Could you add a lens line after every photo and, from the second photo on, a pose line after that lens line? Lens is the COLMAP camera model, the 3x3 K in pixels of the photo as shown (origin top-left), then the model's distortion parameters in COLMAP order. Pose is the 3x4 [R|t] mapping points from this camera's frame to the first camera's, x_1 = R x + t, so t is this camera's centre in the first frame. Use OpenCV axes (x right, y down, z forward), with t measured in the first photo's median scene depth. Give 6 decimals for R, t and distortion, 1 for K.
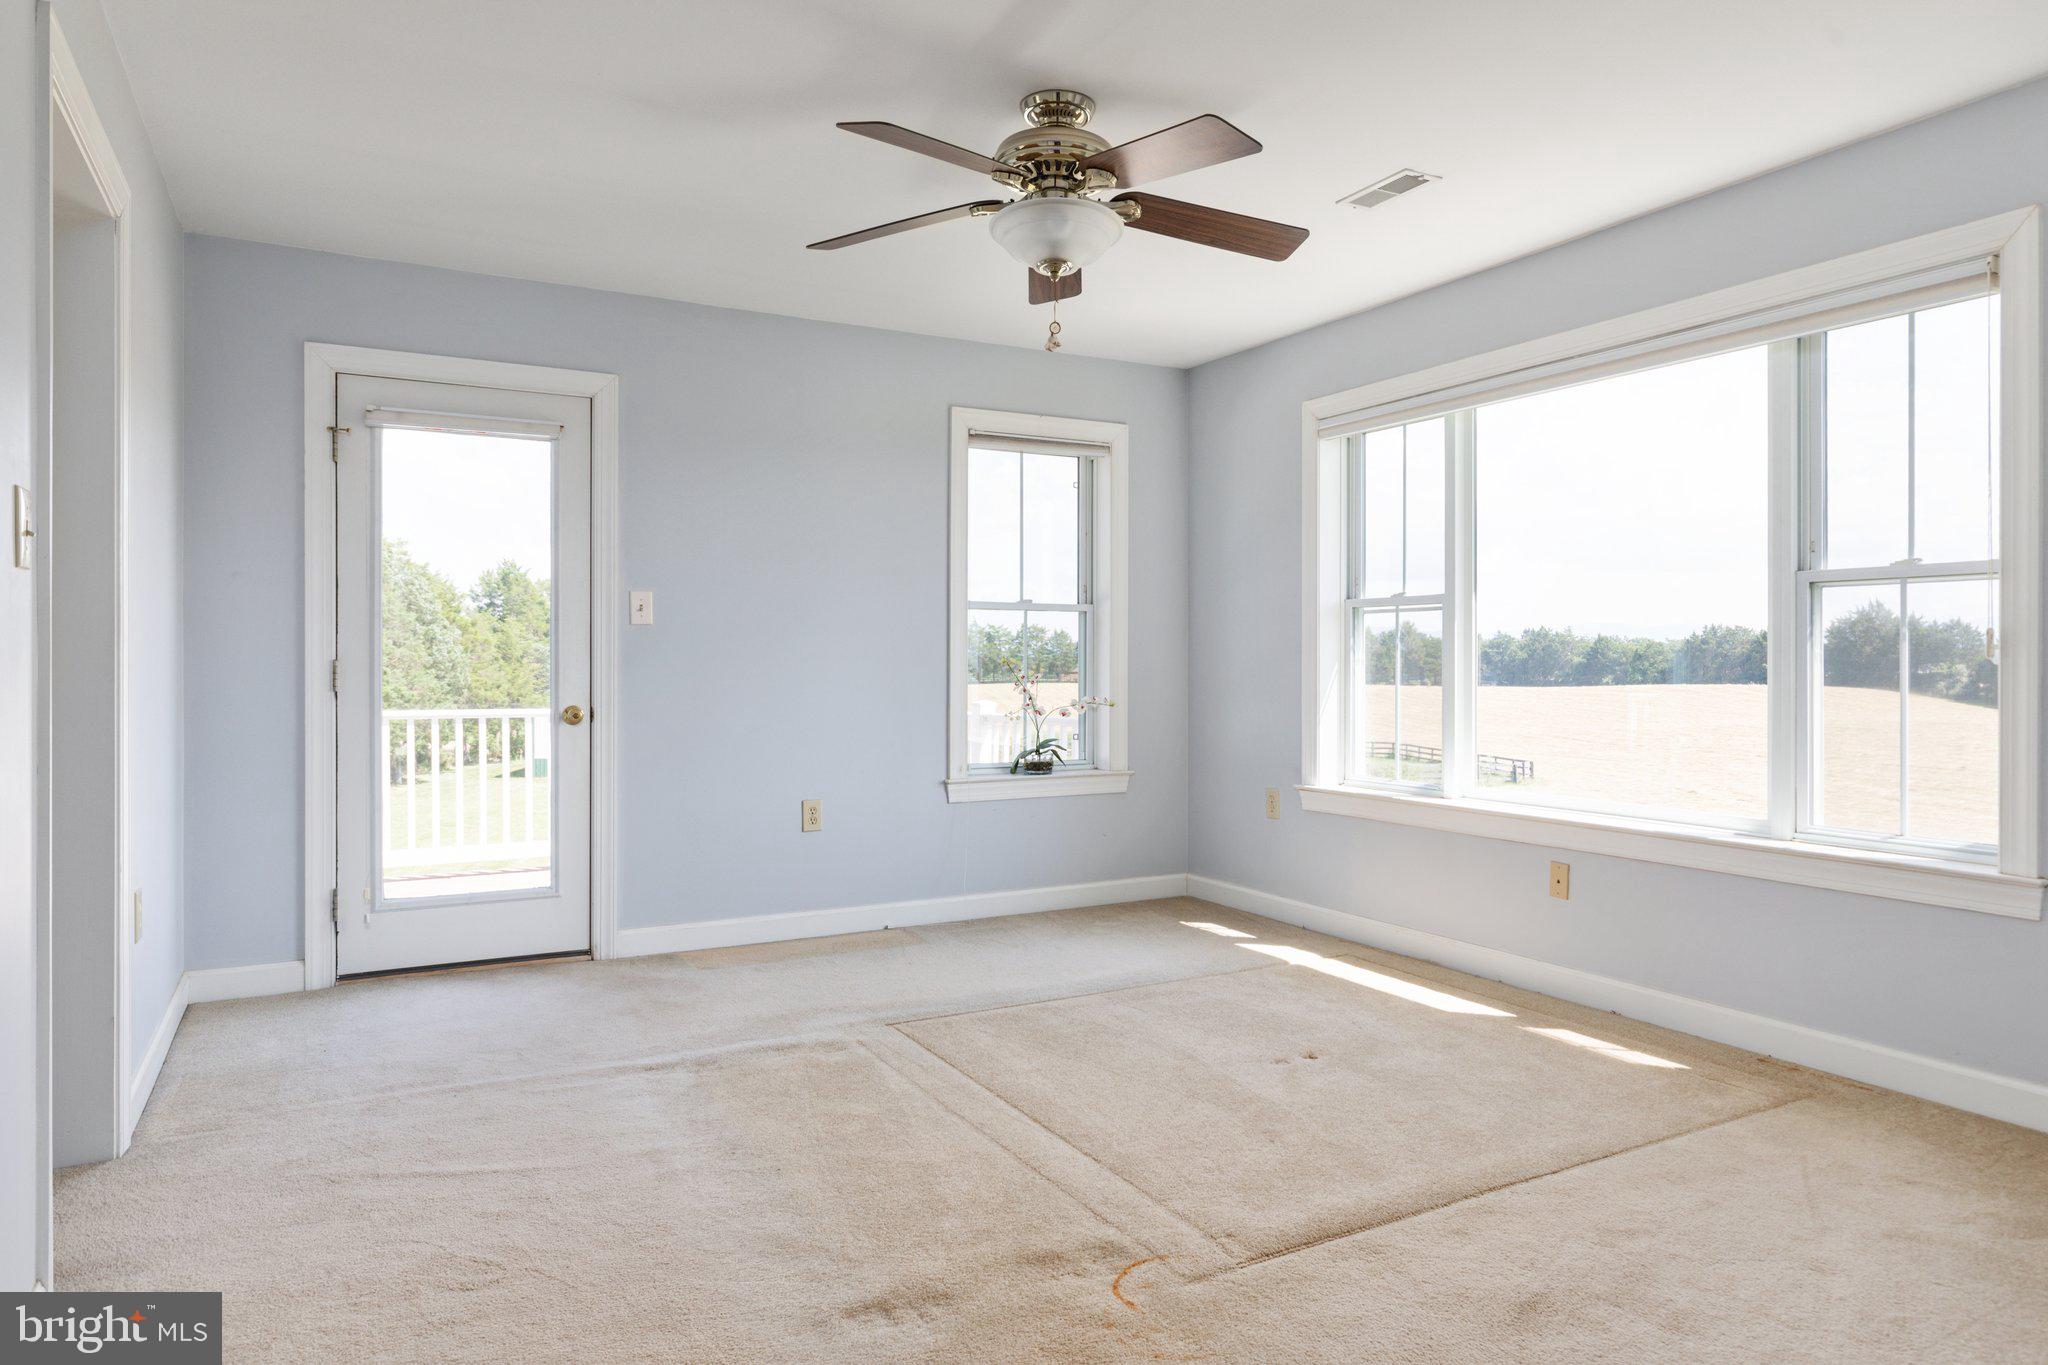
lens RADIAL K [[1271.2, 0, 1009.1], [0, 1271.2, 683.2], [0, 0, 1]] dist [-0.003529, 0.013346]
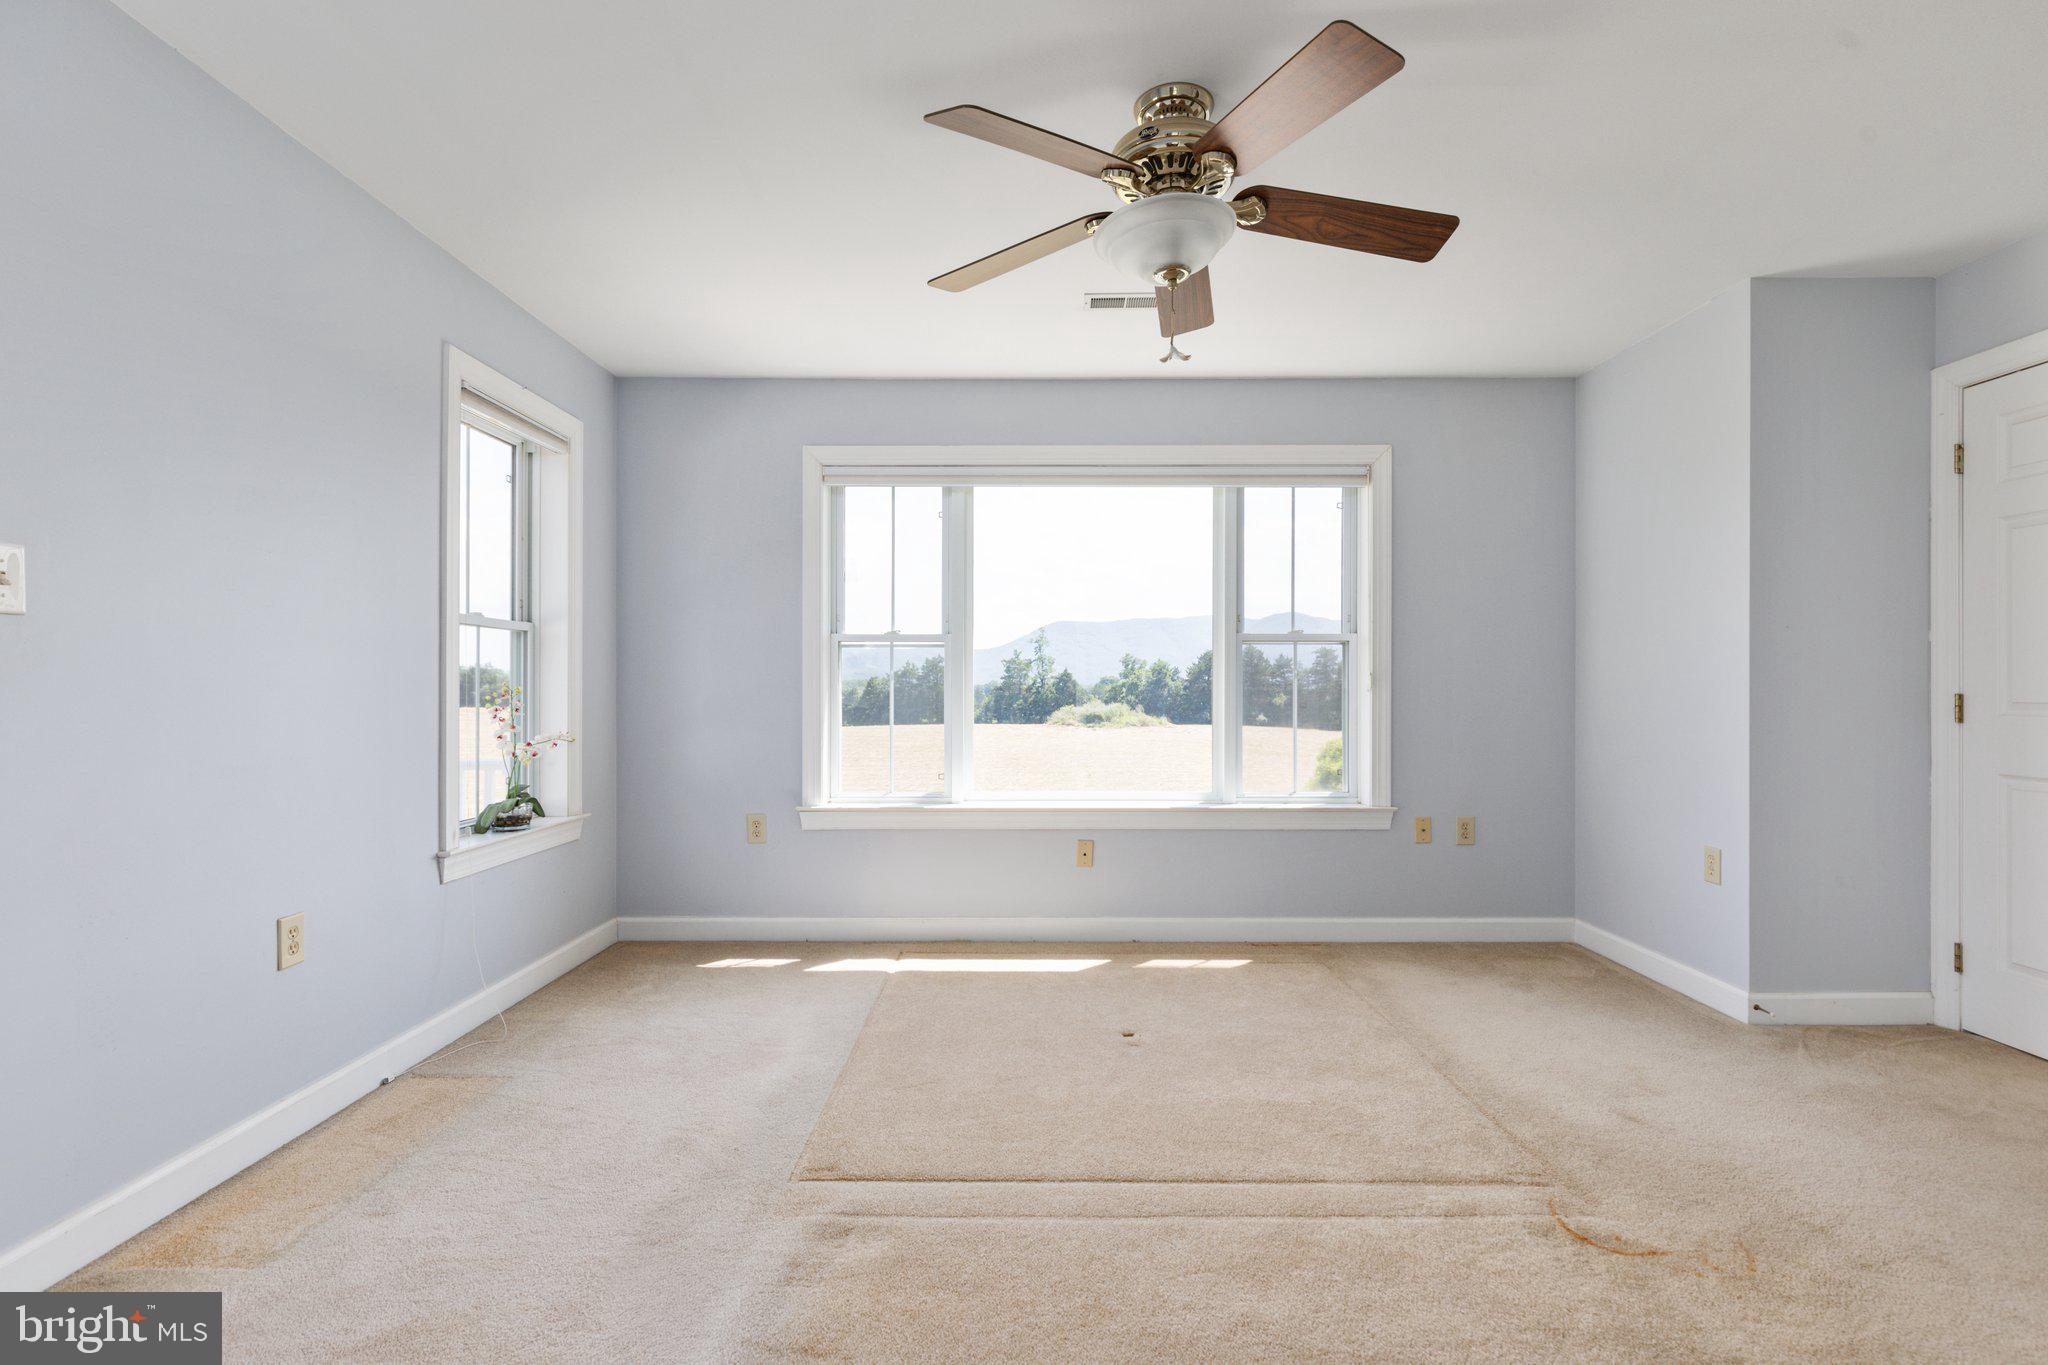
lens RADIAL K [[969.9, 0, 1023.4], [0, 969.9, 691.4], [0, 0, 1]] dist [0.006783, -0.000492]
pose [[0.469718, -0.001113, 0.882816, -0.404576], [0.014940, 0.999866, -0.006689, -0.007828], [-0.882690, 0.016331, 0.469672, 0.464632]]
